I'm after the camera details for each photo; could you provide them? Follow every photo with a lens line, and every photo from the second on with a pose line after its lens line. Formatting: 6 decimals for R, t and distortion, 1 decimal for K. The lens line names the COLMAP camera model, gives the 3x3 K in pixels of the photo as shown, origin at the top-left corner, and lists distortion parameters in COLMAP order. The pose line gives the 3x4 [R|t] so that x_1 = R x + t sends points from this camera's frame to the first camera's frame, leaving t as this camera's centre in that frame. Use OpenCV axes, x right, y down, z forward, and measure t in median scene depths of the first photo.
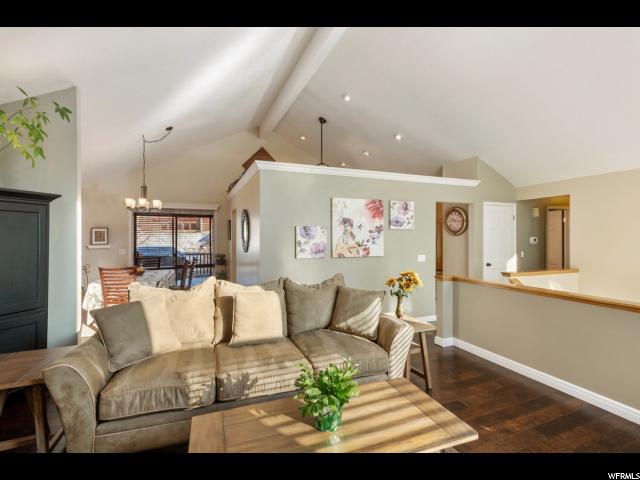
lens RADIAL K [[303.7, 0, 322.6], [0, 303.7, 237.7], [0, 0, 1]] dist [0.018378, -0.000996]
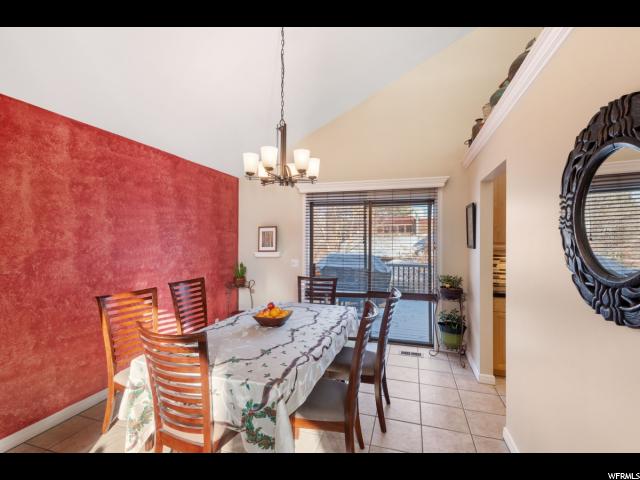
lens RADIAL K [[303.7, 0, 319.0], [0, 303.7, 240.4], [0, 0, 1]] dist [0.018378, -0.000996]
pose [[0.768527, 0.004240, -0.639804, -0.188576], [-0.006063, 0.999981, -0.000656, -0.002144], [0.639789, 0.004384, 0.768538, 0.498641]]
